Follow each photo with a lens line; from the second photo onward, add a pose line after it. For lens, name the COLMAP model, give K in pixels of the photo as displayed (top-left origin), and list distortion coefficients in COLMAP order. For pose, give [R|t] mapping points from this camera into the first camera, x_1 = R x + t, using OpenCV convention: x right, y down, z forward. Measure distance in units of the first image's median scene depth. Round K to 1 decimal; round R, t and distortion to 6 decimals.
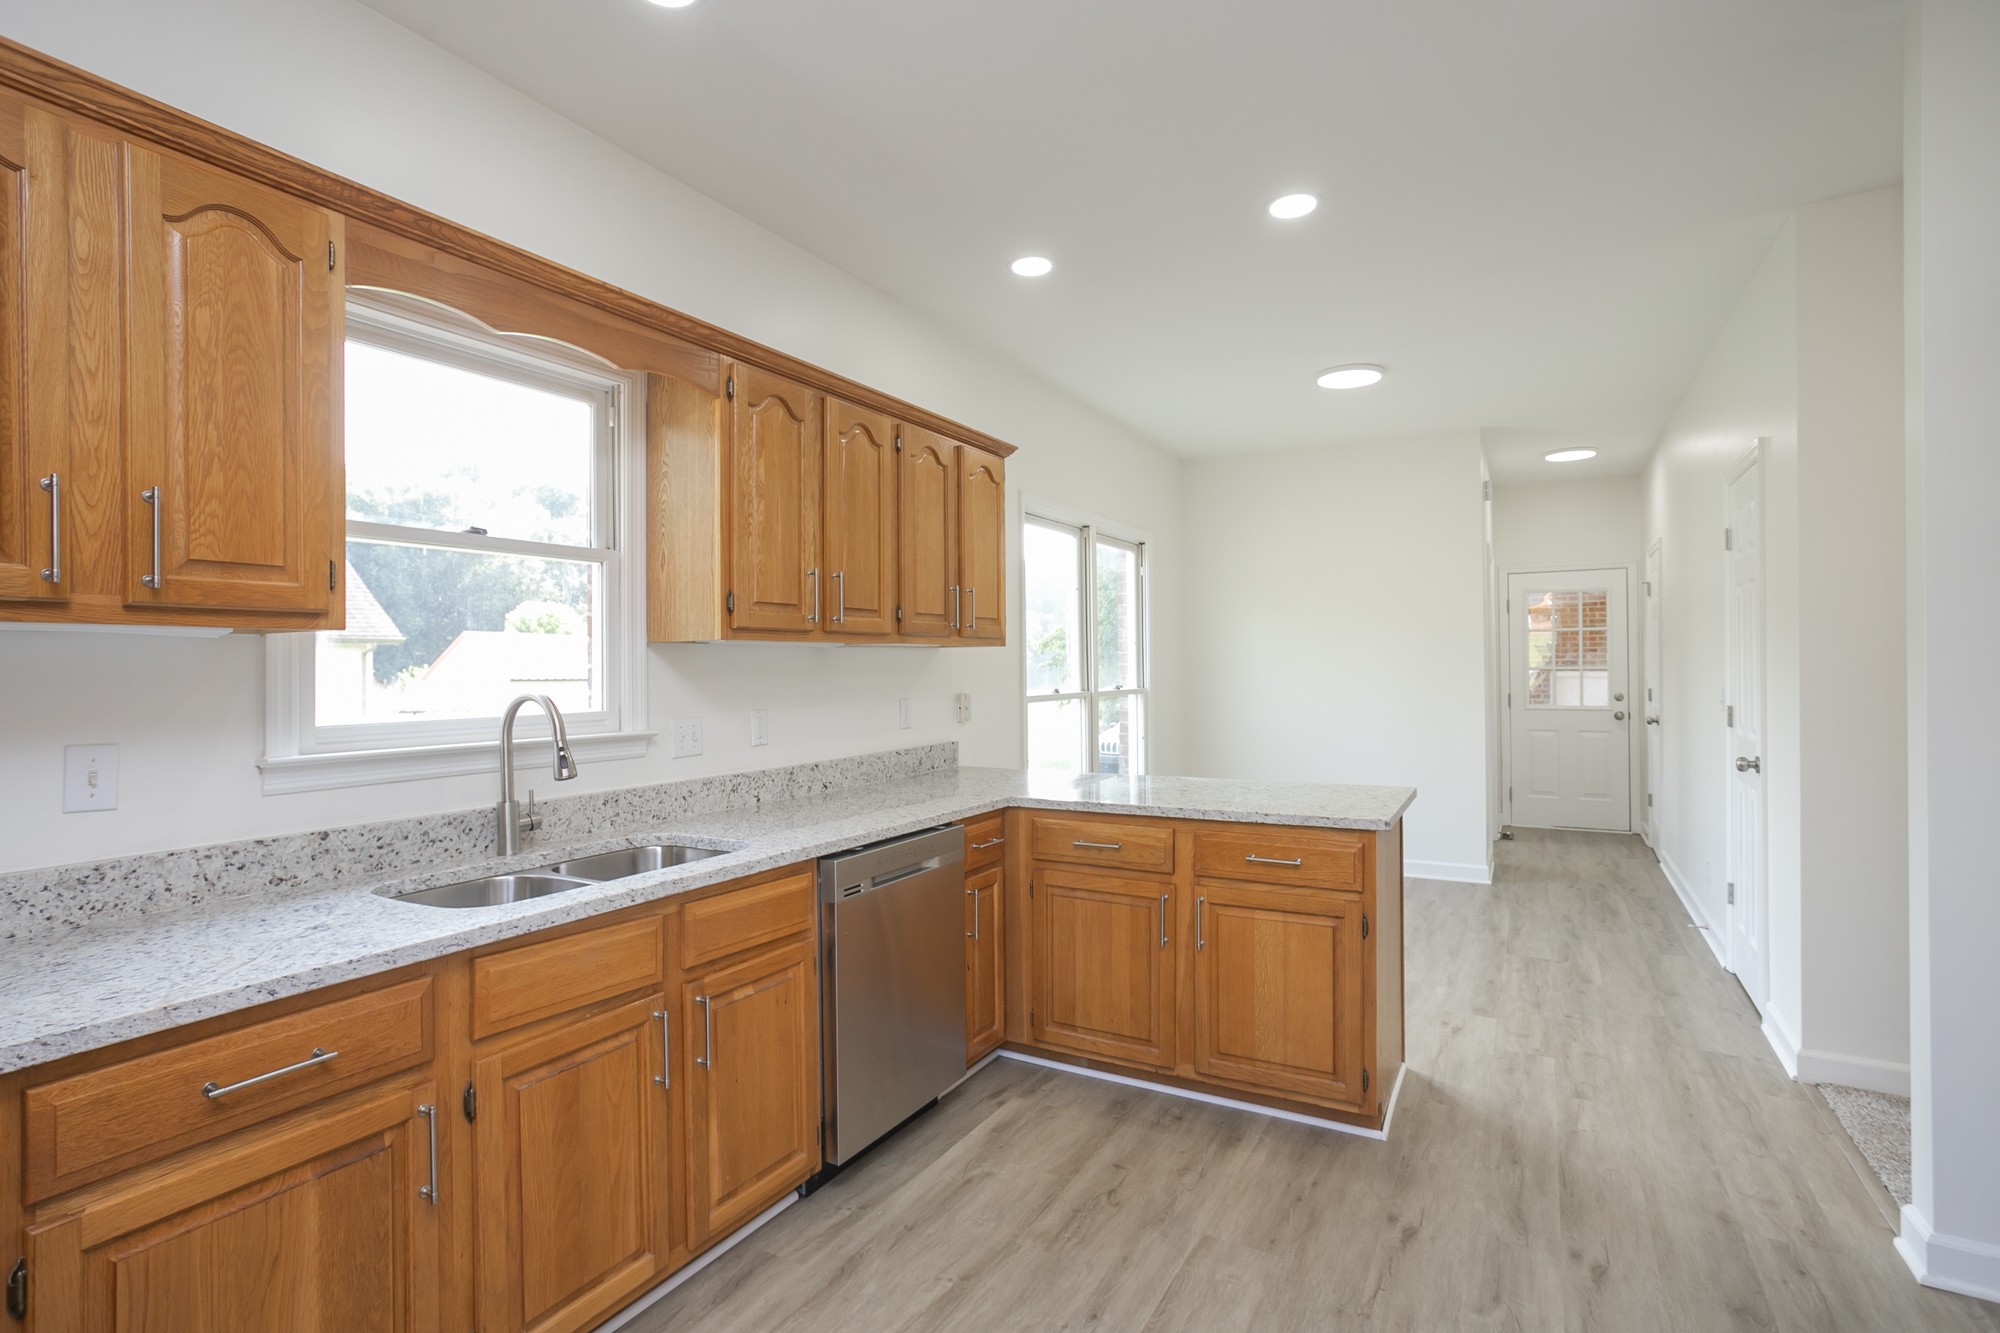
lens RADIAL K [[969.3, 0, 999.2], [0, 969.3, 674.1], [0, 0, 1]] dist [0.003575, 0.001009]
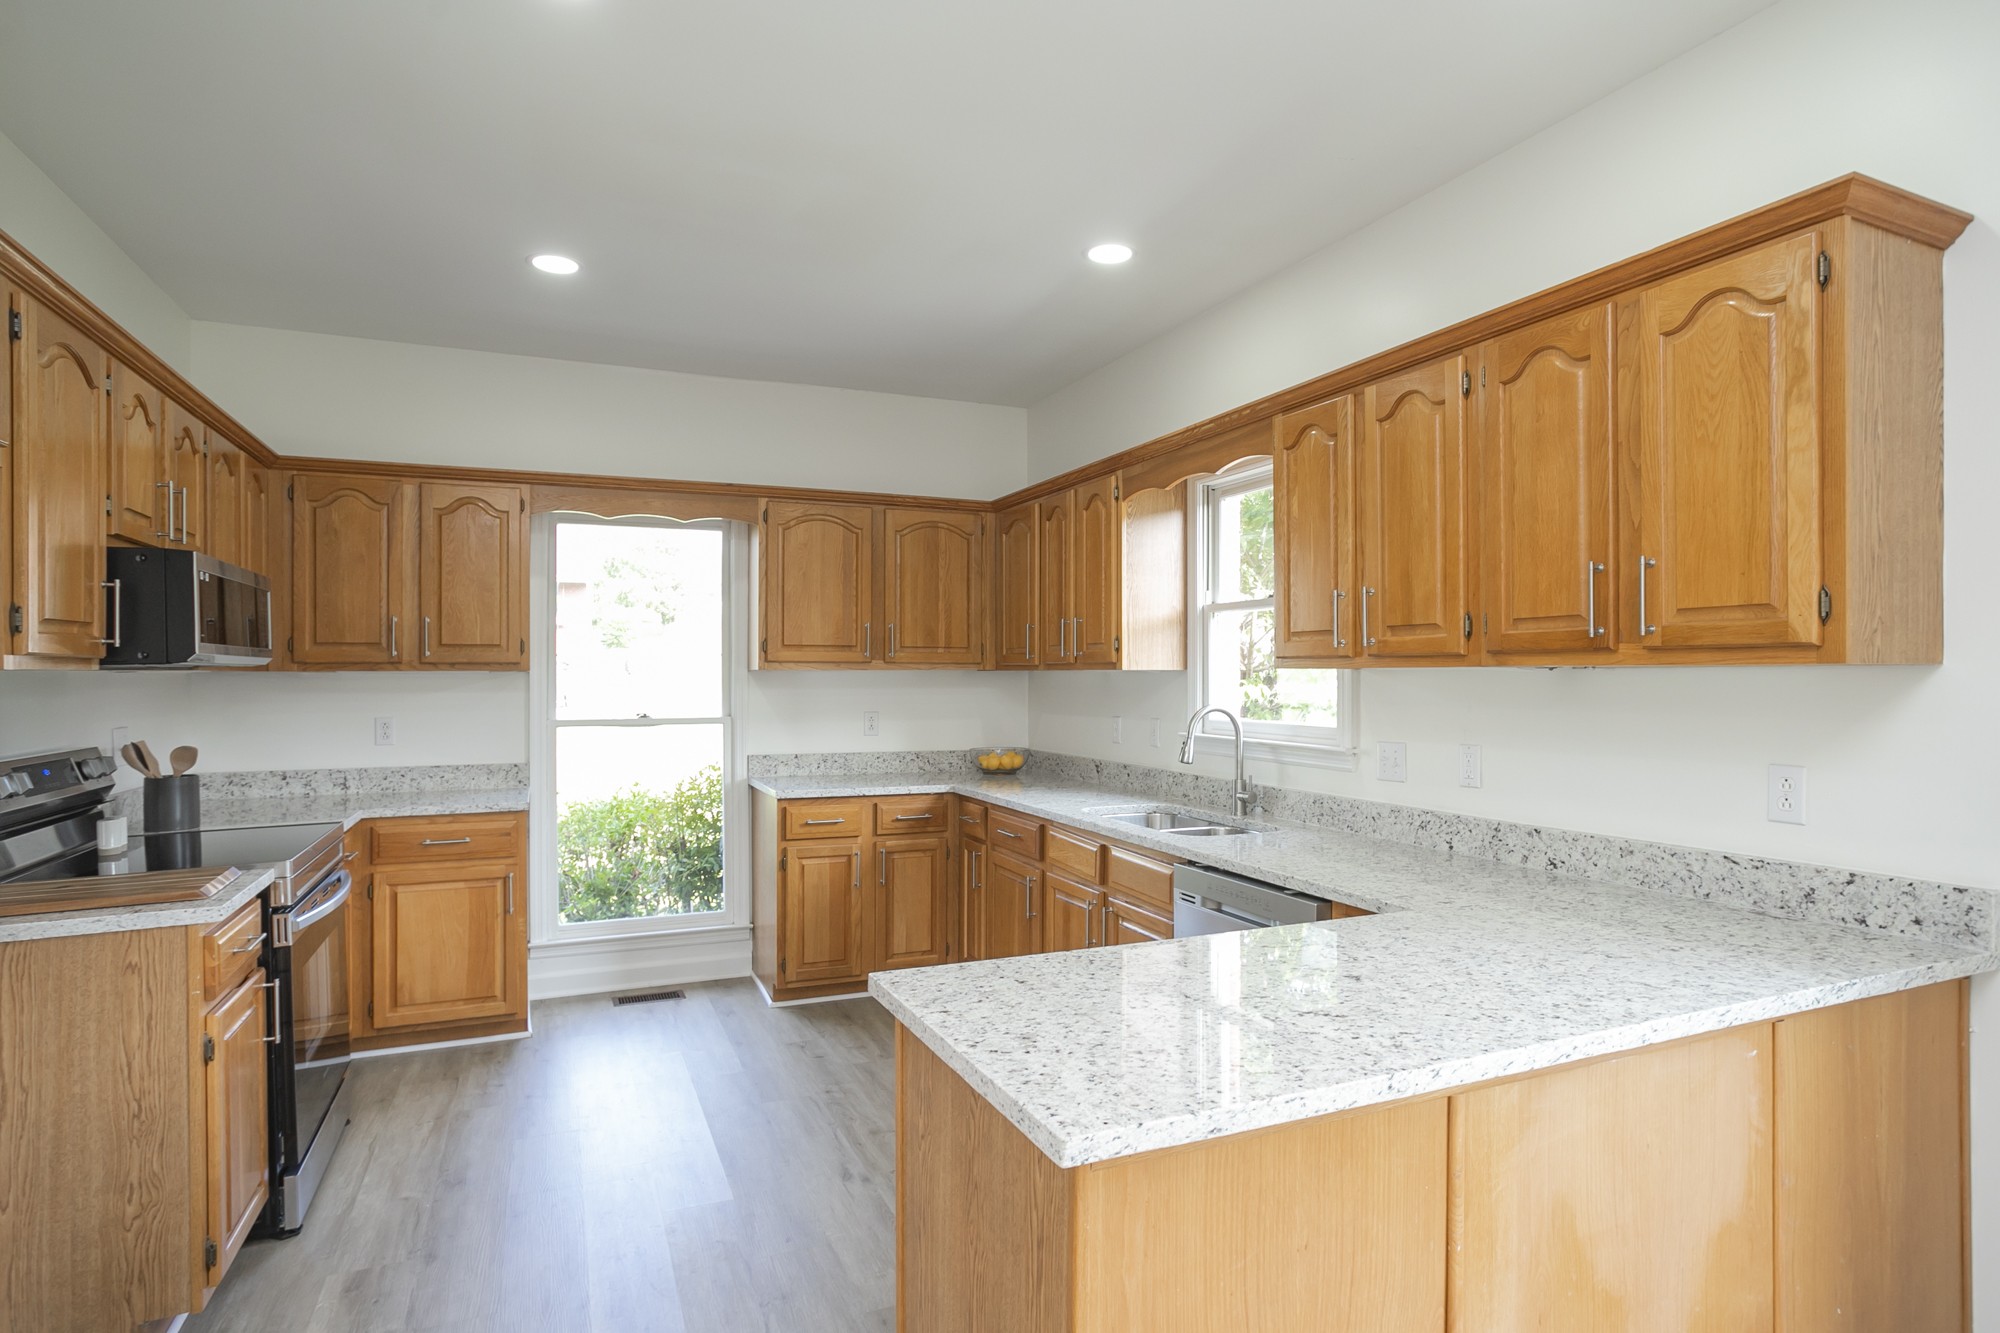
lens RADIAL K [[969.3, 0, 999.2], [0, 969.3, 674.1], [0, 0, 1]] dist [0.003575, 0.001009]
pose [[-0.565333, 0.003246, -0.824856, 0.726804], [-0.007563, 0.999930, 0.009119, -0.031814], [0.824828, 0.011394, -0.565269, 1.202999]]
